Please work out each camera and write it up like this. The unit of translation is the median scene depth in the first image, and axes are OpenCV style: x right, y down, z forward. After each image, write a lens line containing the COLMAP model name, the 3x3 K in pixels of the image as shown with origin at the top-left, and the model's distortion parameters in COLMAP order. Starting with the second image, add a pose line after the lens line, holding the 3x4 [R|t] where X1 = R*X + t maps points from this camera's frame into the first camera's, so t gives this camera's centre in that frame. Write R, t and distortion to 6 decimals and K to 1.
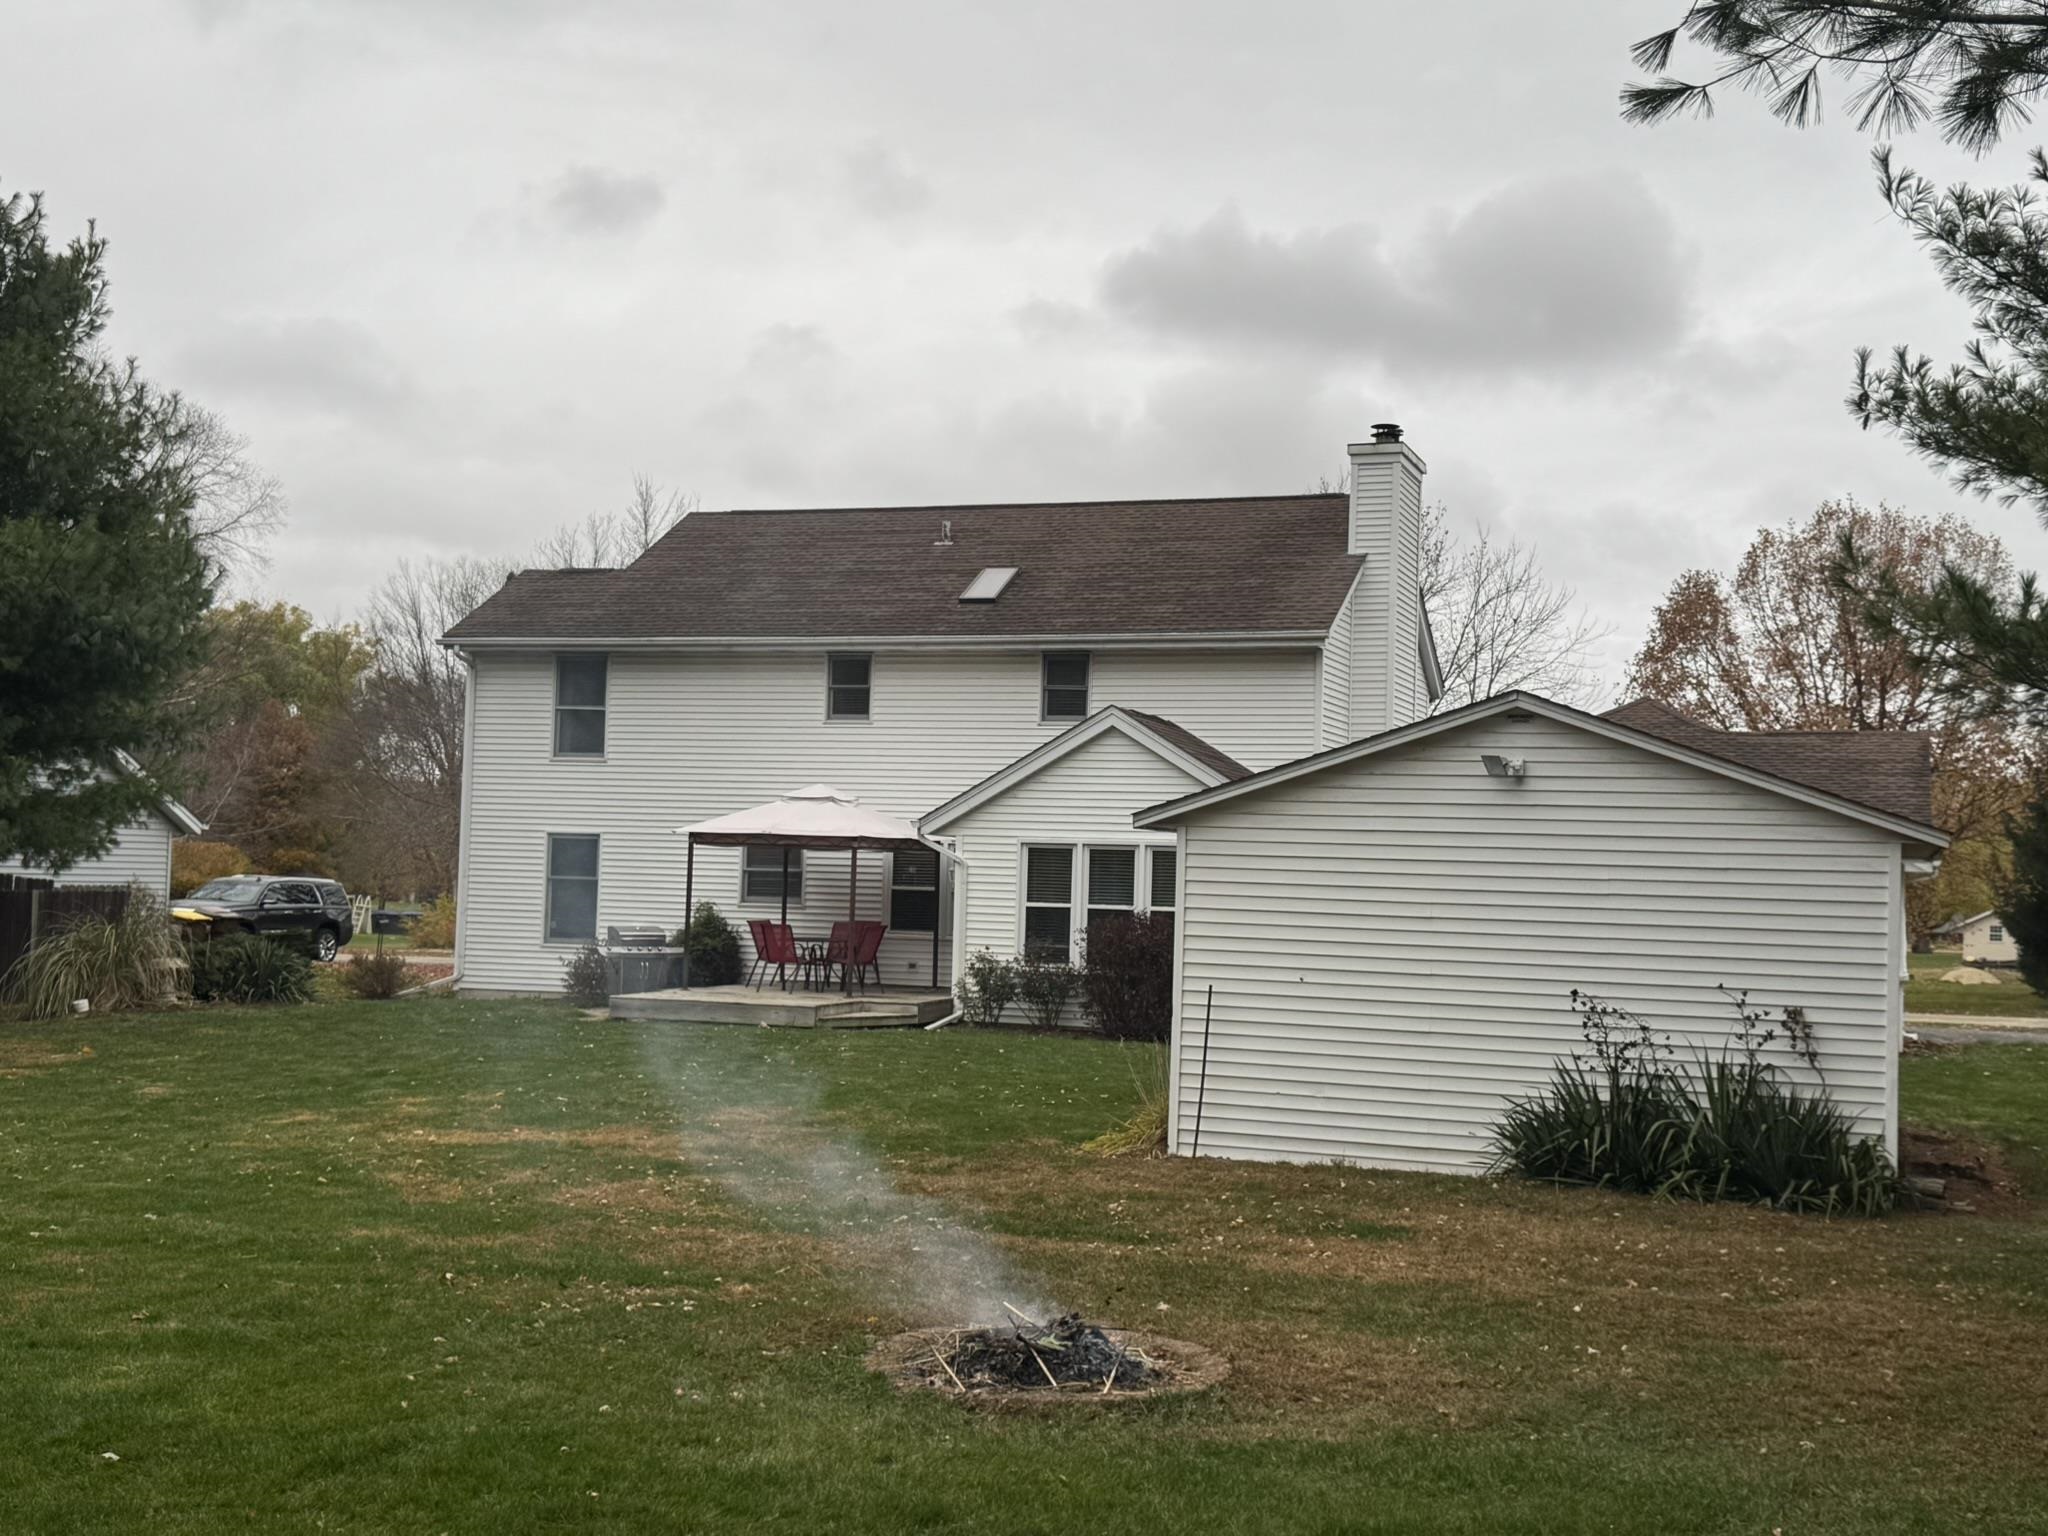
lens RADIAL K [[2418.3, 0, 1025.4], [0, 2418.3, 776.6], [0, 0, 1]] dist [0.162752, 0.000000]
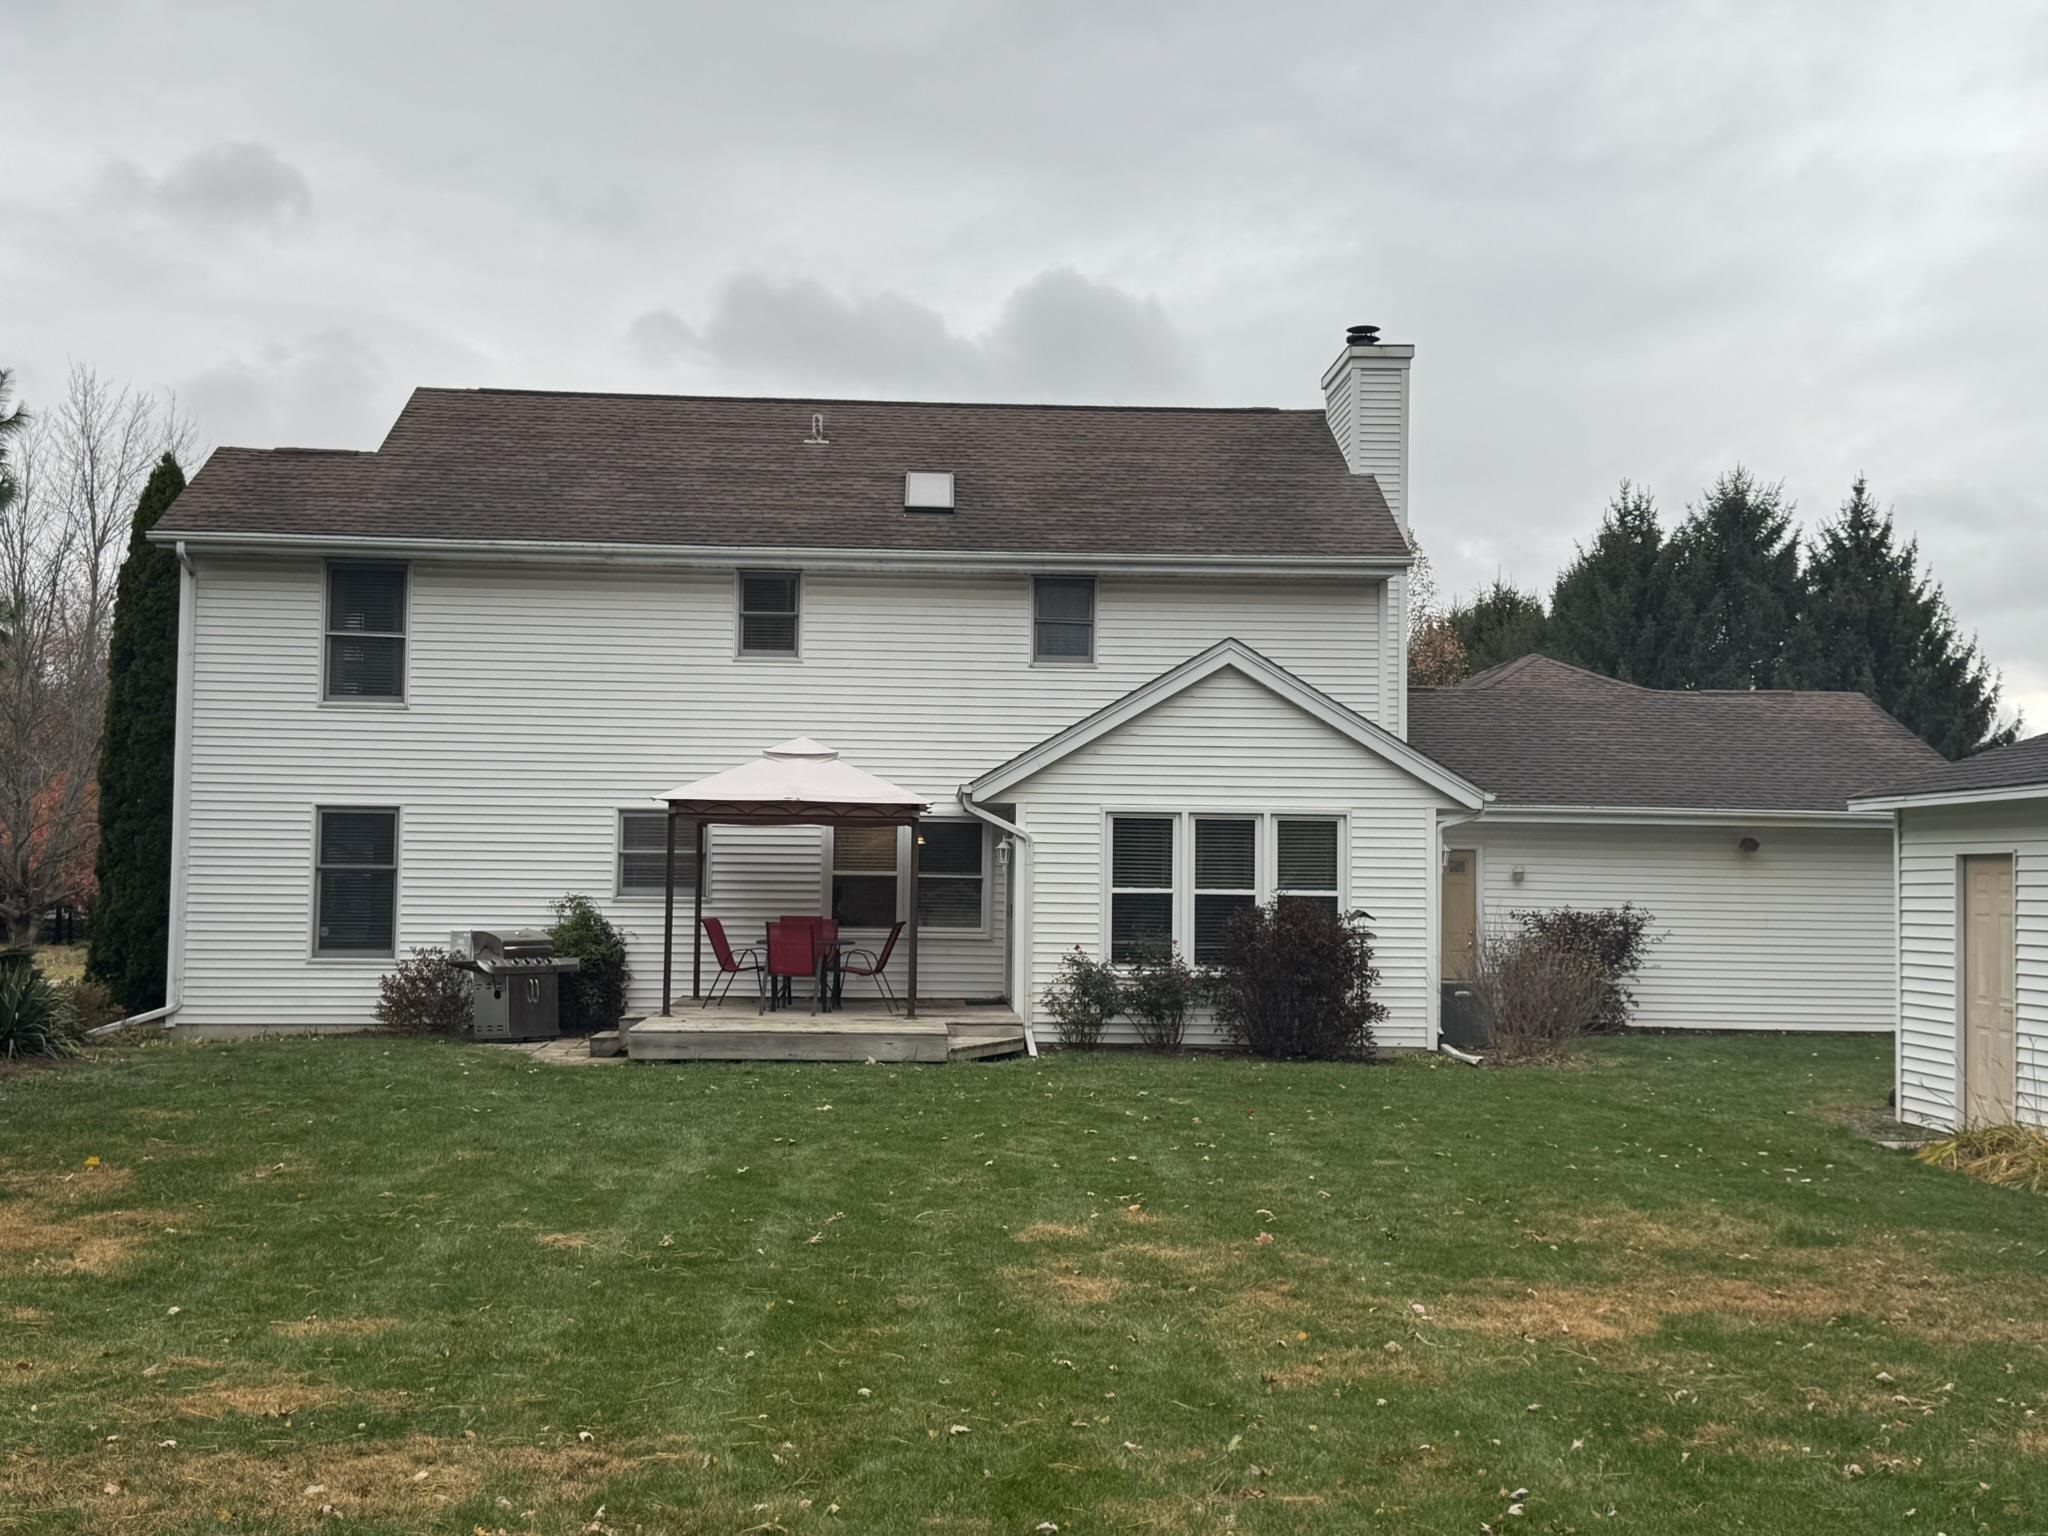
lens RADIAL K [[2306.8, 0, 1018.0], [0, 2306.8, 762.6], [0, 0, 1]] dist [0.122736, 0.000000]
pose [[0.920664, 0.003422, 0.390341, -0.288228], [-0.002733, 0.999994, -0.002321, 0.011908], [-0.390347, 0.001070, 0.920667, 0.290970]]
